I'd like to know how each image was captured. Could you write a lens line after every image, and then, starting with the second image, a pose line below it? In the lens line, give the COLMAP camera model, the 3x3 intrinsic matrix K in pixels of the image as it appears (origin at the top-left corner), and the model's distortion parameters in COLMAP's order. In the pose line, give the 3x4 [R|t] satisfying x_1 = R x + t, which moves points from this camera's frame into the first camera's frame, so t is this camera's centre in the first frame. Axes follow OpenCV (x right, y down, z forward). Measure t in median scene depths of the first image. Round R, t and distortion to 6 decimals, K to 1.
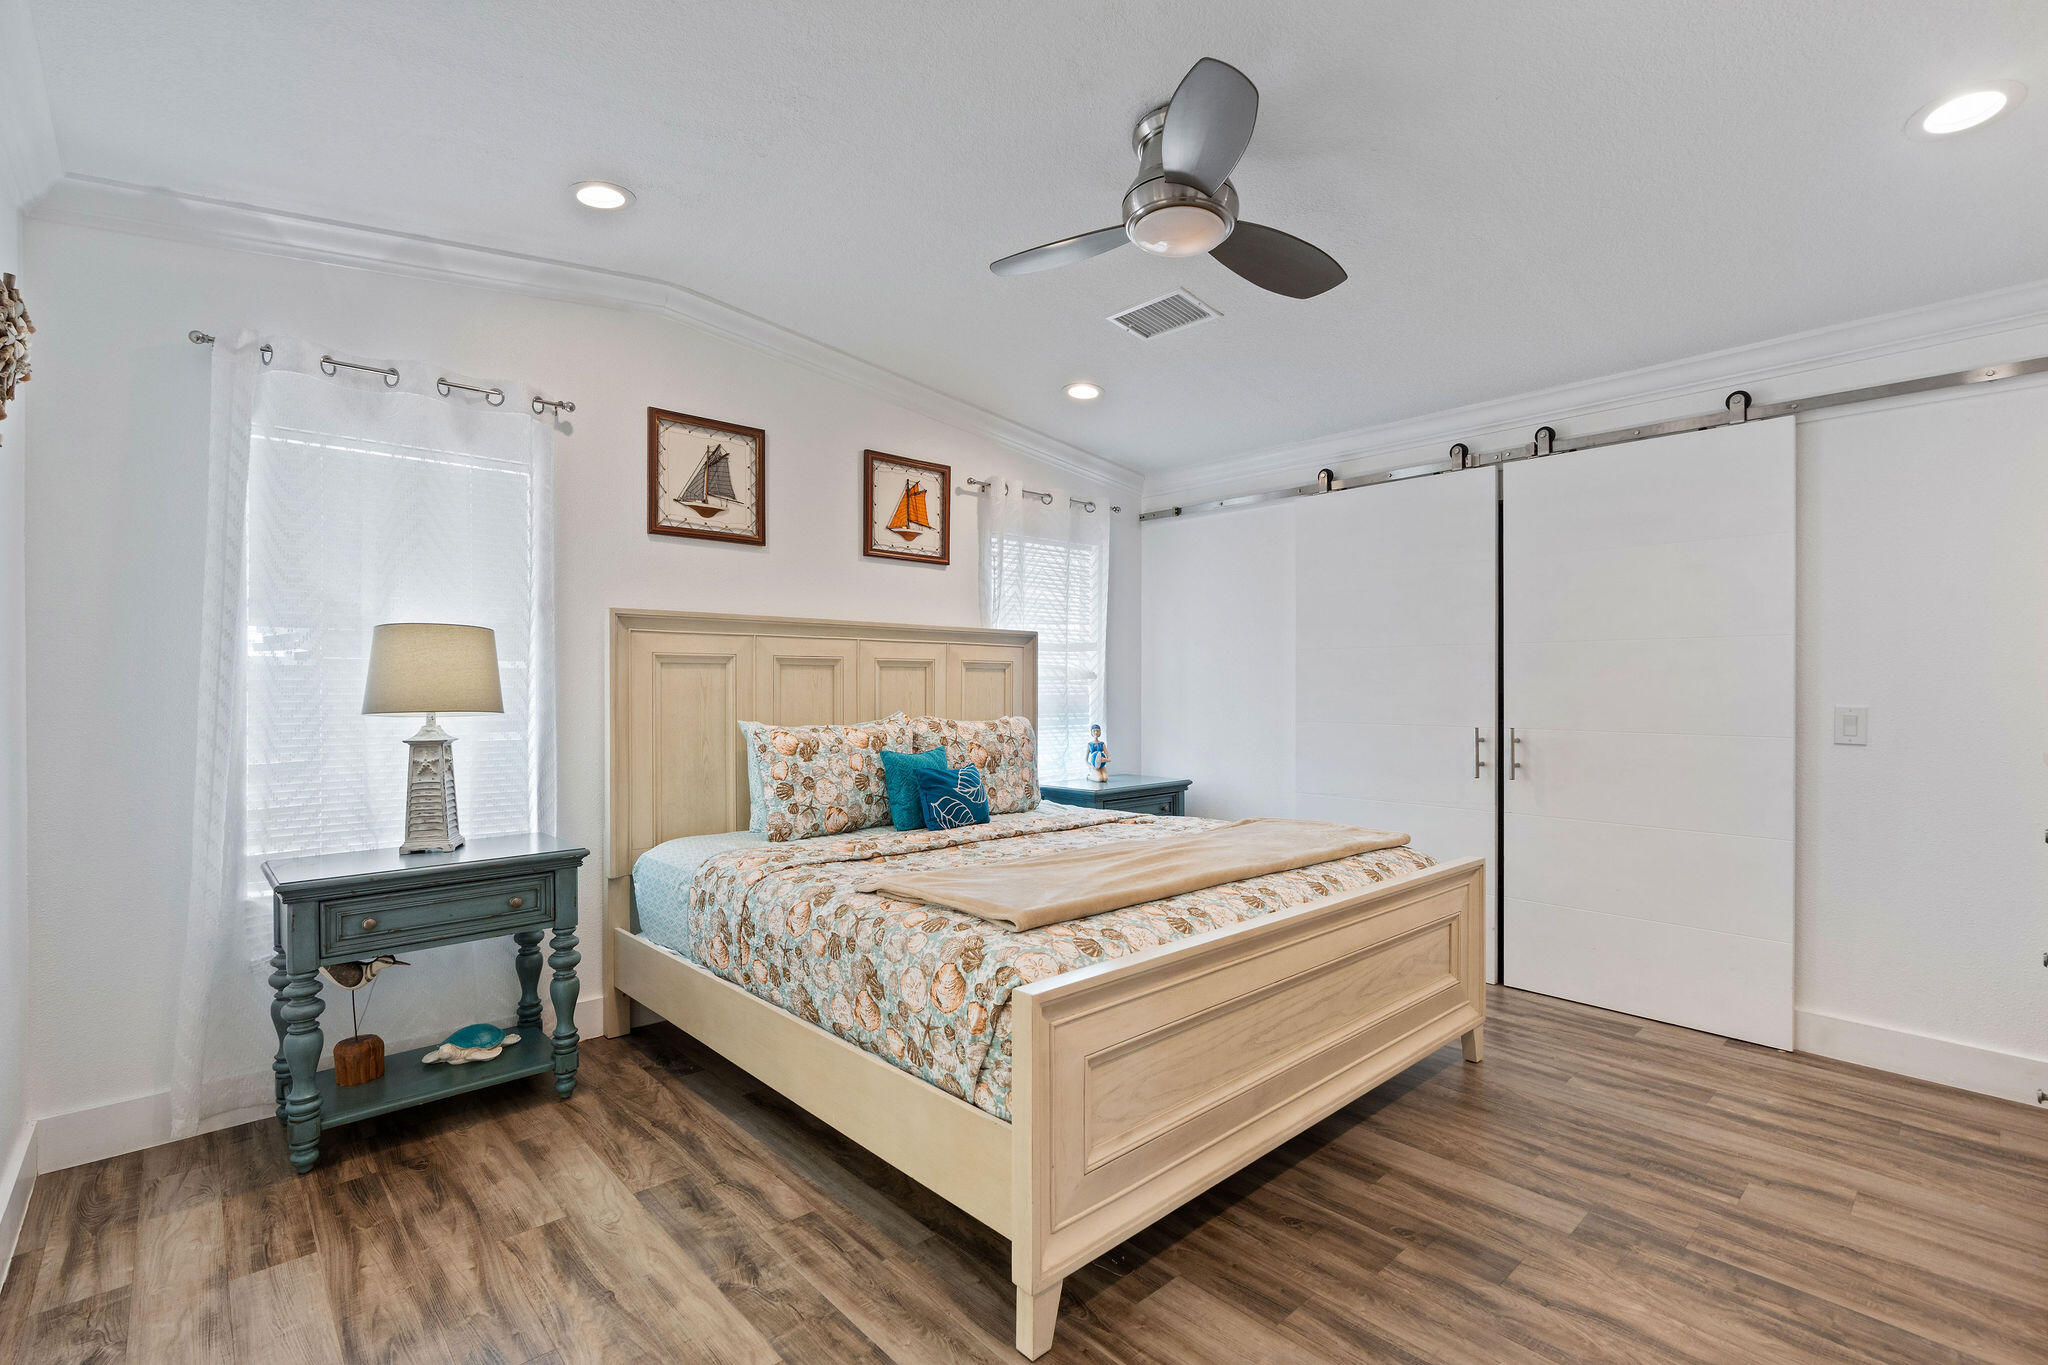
lens RADIAL K [[920.8, 0, 1024.0], [0, 920.8, 682.5], [0, 0, 1]] dist [-0.013902, 0.000124]
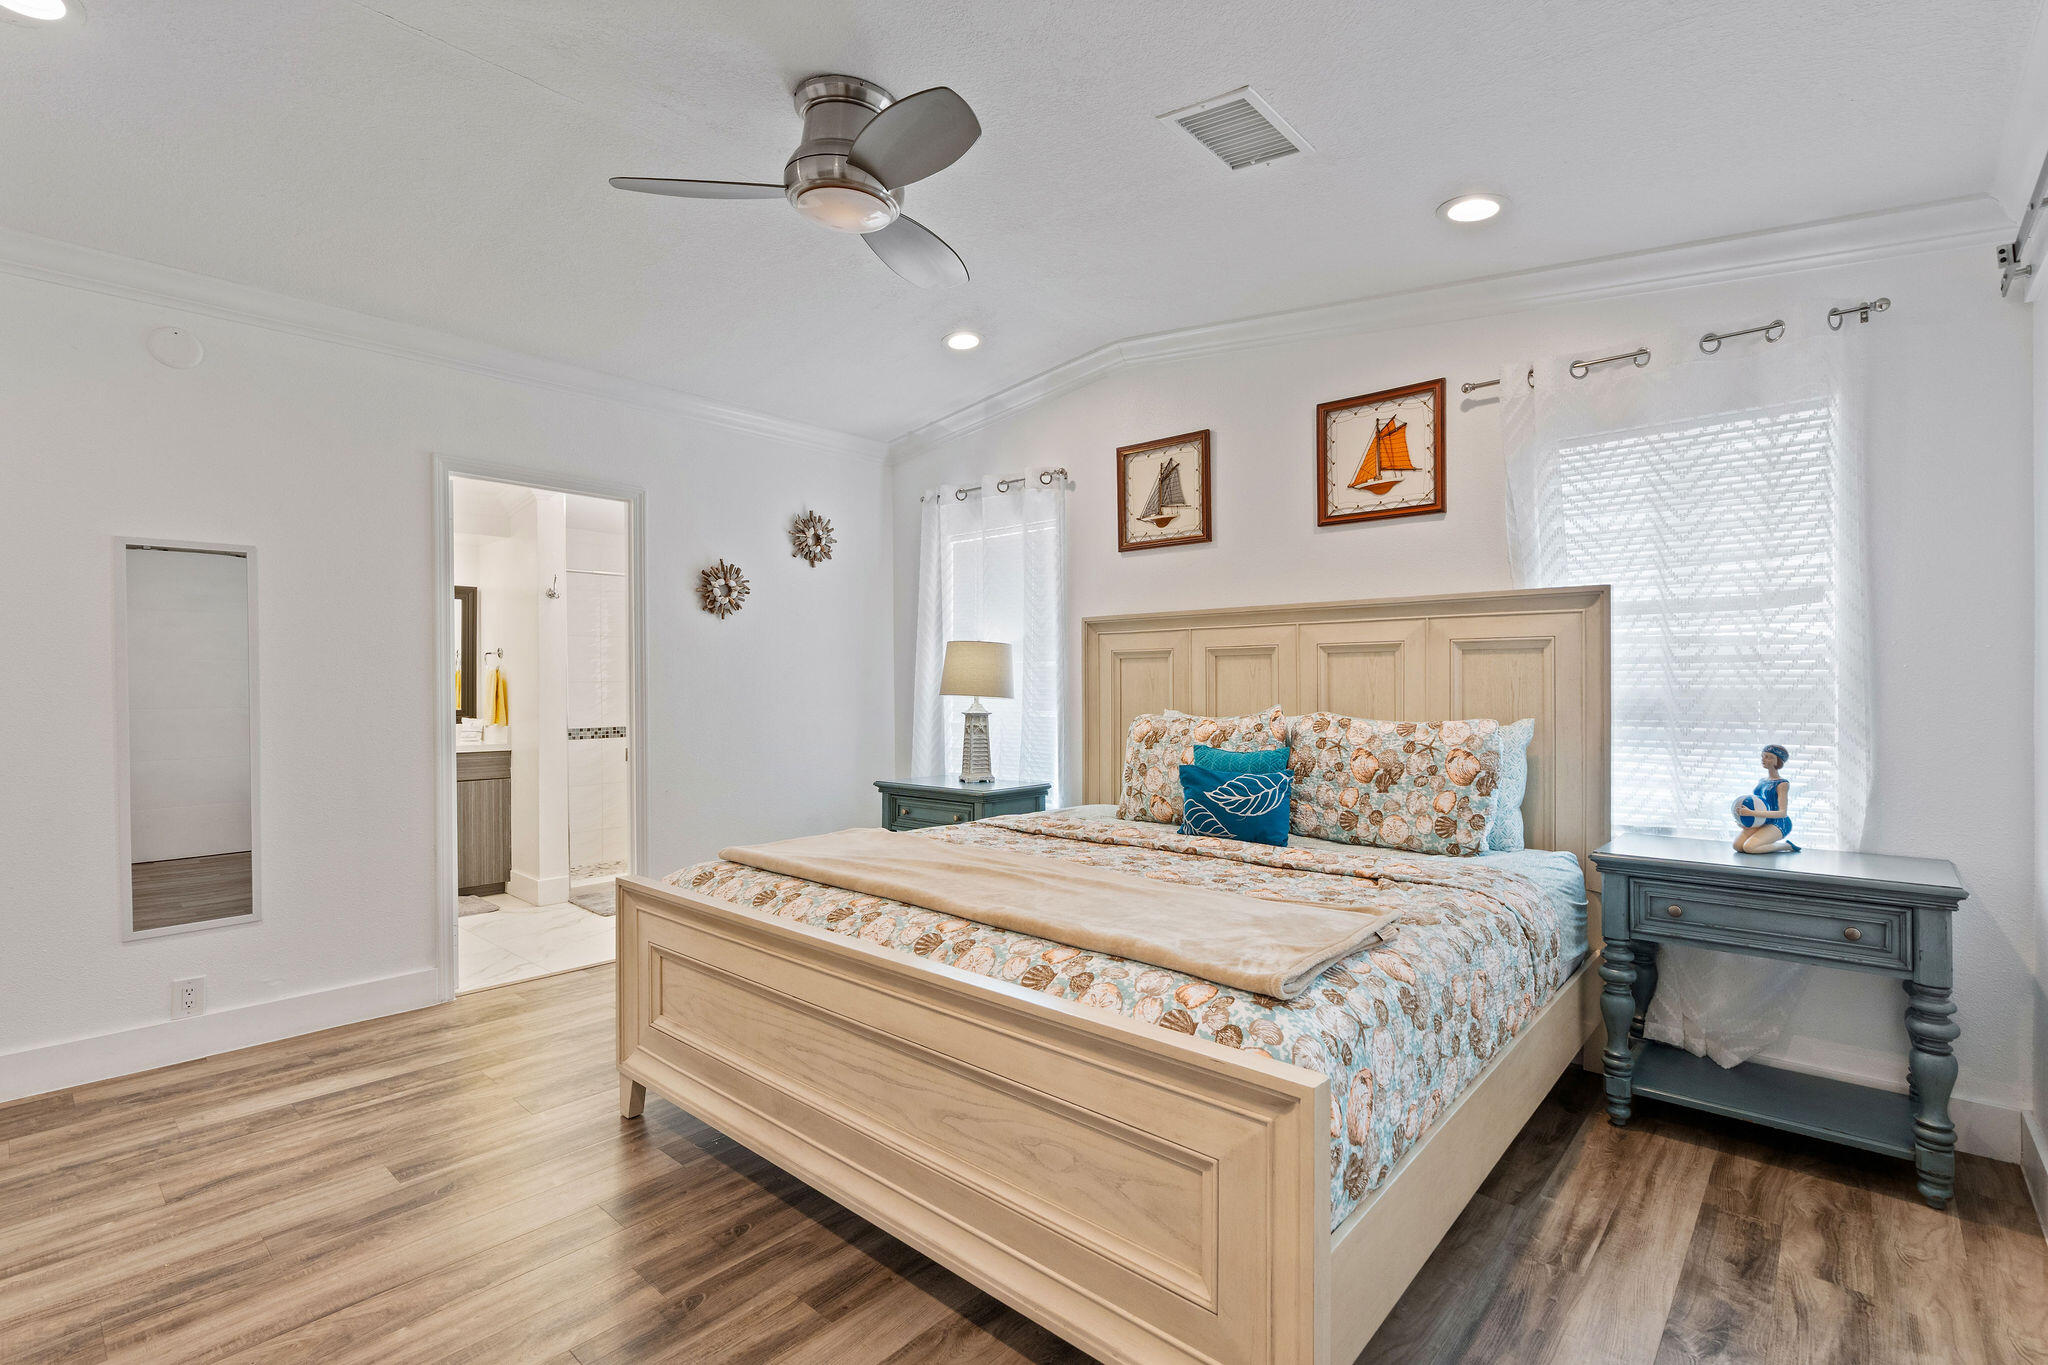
lens RADIAL K [[937.4, 0, 1024.0], [0, 937.4, 682.5], [0, 0, 1]] dist [0.003827, 0.000607]
pose [[0.101341, 0.004073, -0.994843, 0.717441], [0.015241, 0.999868, 0.005646, 0.000986], [0.994735, -0.015734, 0.101265, 0.656827]]
